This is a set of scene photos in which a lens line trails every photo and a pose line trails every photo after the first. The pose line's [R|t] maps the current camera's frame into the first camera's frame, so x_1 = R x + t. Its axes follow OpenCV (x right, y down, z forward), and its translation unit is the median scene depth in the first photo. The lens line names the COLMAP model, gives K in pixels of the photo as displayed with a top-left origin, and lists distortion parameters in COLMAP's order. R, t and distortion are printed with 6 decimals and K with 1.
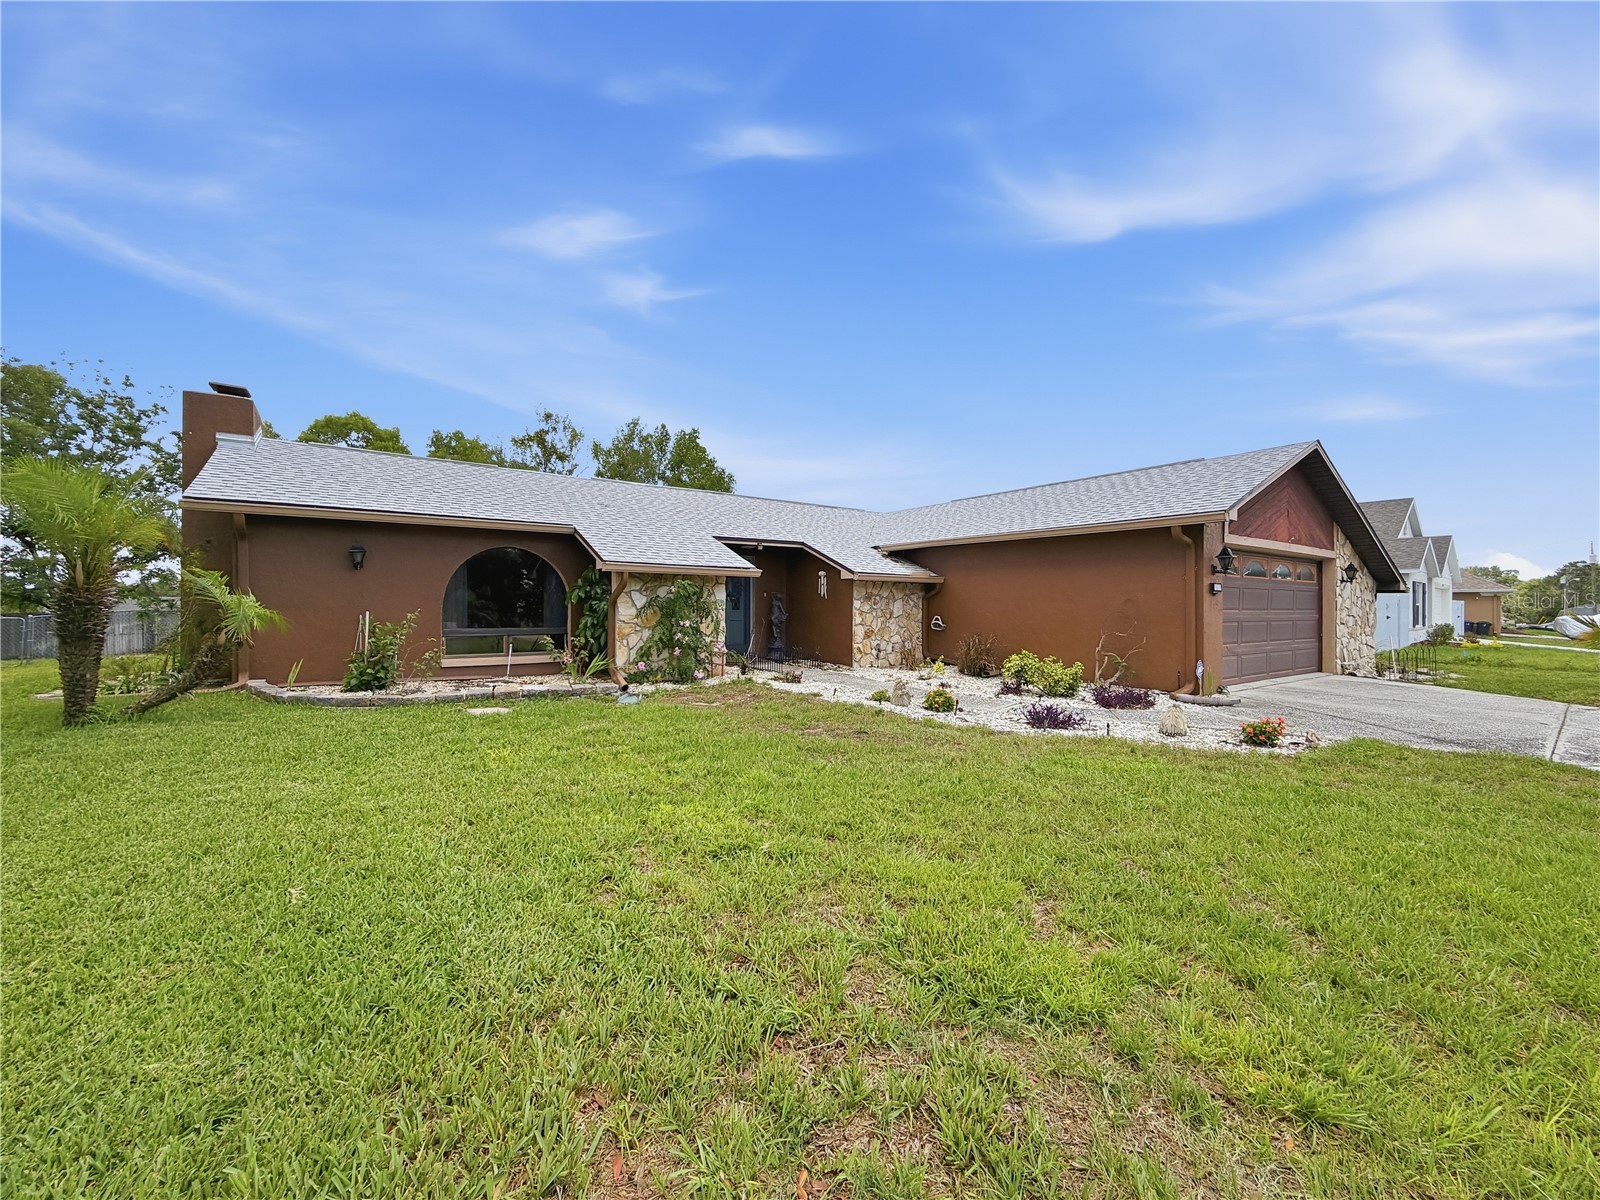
lens RADIAL K [[636.3, 0, 789.7], [0, 636.3, 600.2], [0, 0, 1]] dist [-0.001853, 0.000452]
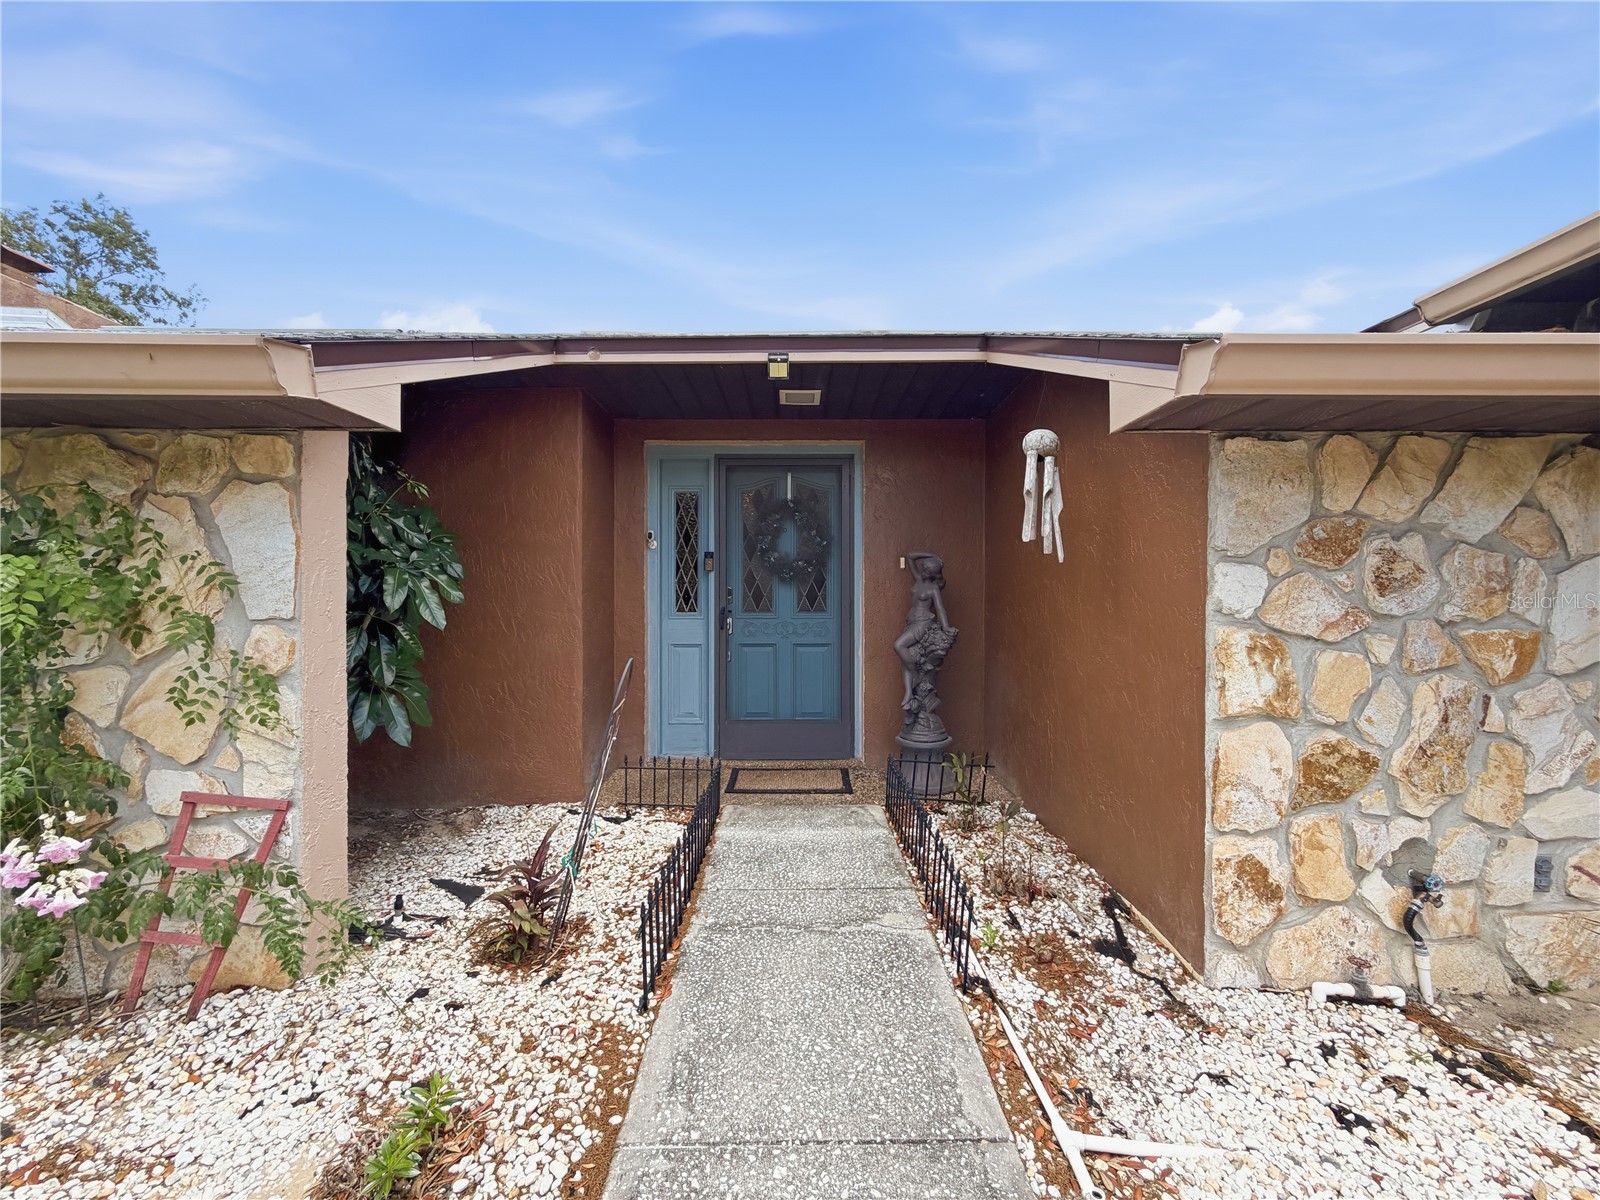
lens RADIAL K [[636.3, 0, 800.1], [0, 636.3, 602.8], [0, 0, 1]] dist [-0.001853, 0.000452]
pose [[0.826830, 0.000372, -0.562452, 0.104024], [0.008920, 0.999865, 0.013775, 0.006750], [0.562381, -0.016407, 0.826715, 0.802983]]
